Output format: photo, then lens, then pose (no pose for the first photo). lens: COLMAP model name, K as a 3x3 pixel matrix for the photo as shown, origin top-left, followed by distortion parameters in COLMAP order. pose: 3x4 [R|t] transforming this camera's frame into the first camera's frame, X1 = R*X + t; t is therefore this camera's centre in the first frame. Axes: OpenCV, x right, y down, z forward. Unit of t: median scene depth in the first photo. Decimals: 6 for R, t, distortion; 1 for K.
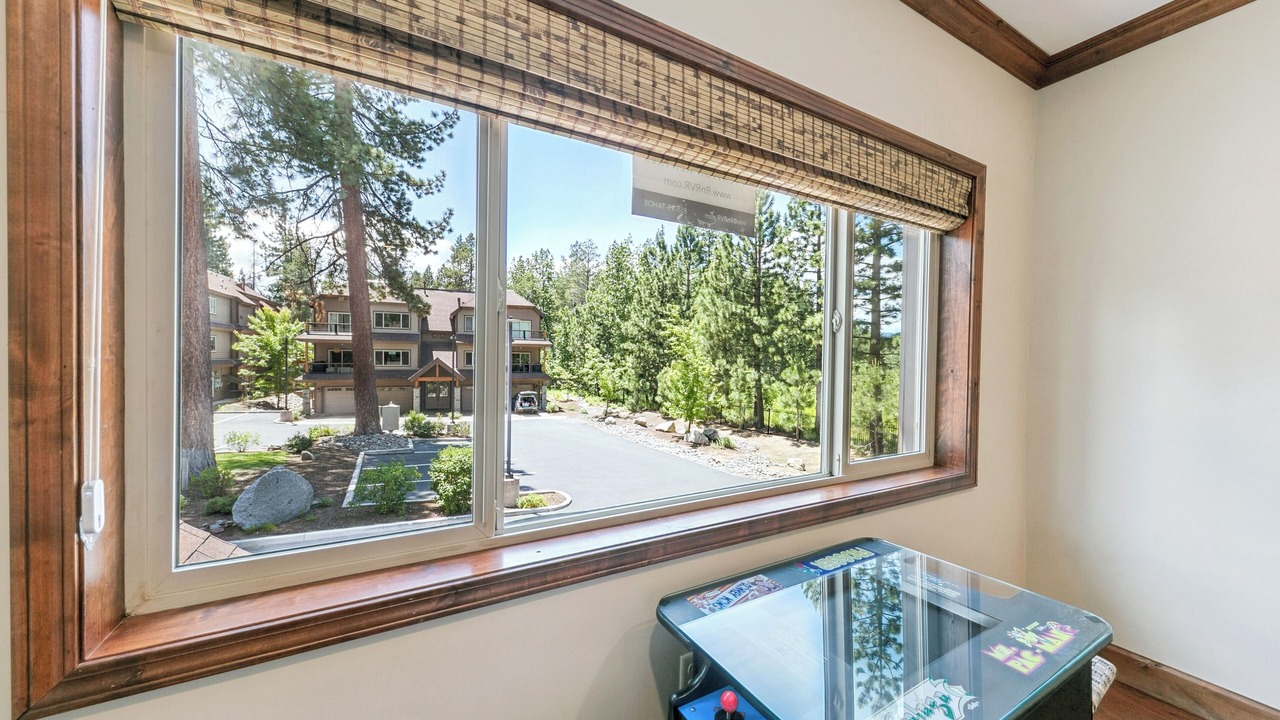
lens RADIAL K [[458.4, 0, 641.8], [0, 458.4, 360.7], [0, 0, 1]] dist [-0.000521, -0.000030]
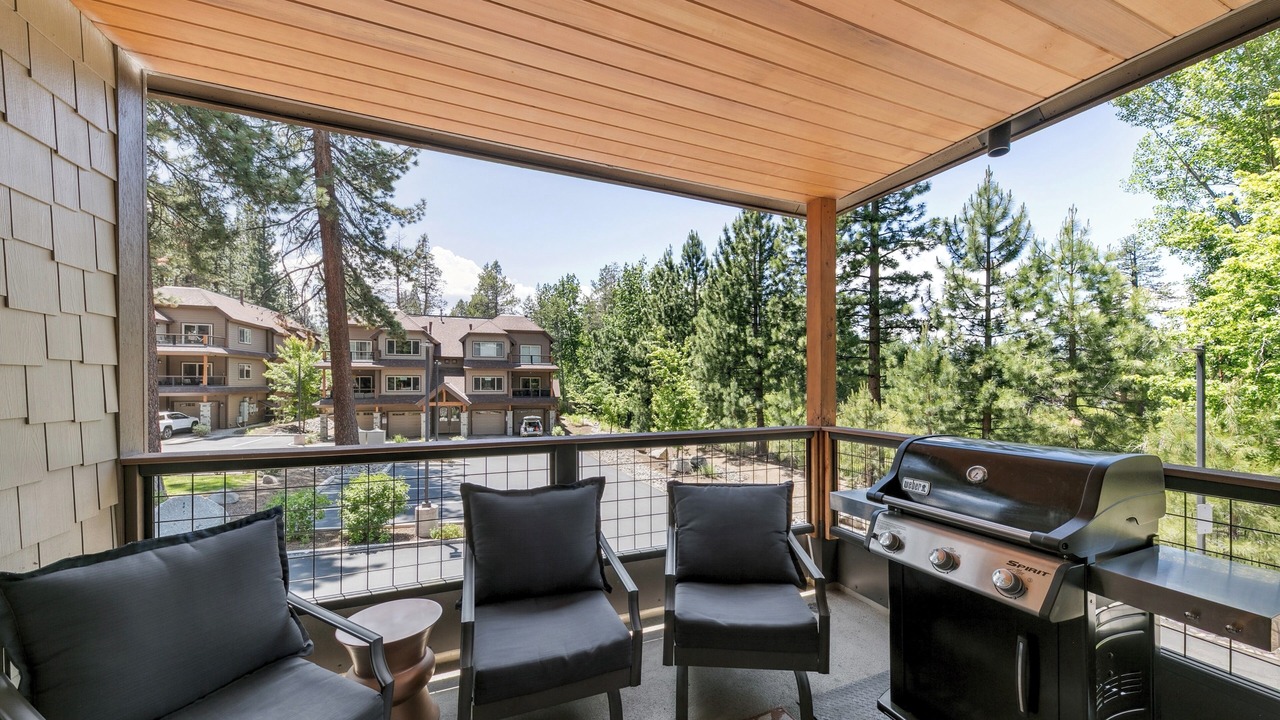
lens RADIAL K [[458.4, 0, 656.3], [0, 458.4, 379.8], [0, 0, 1]] dist [-0.000521, -0.000030]
pose [[0.993130, -0.007895, -0.116752, 0.158910], [0.006735, 0.999924, -0.010327, -0.000095], [0.116825, 0.009470, 0.993107, 0.045118]]
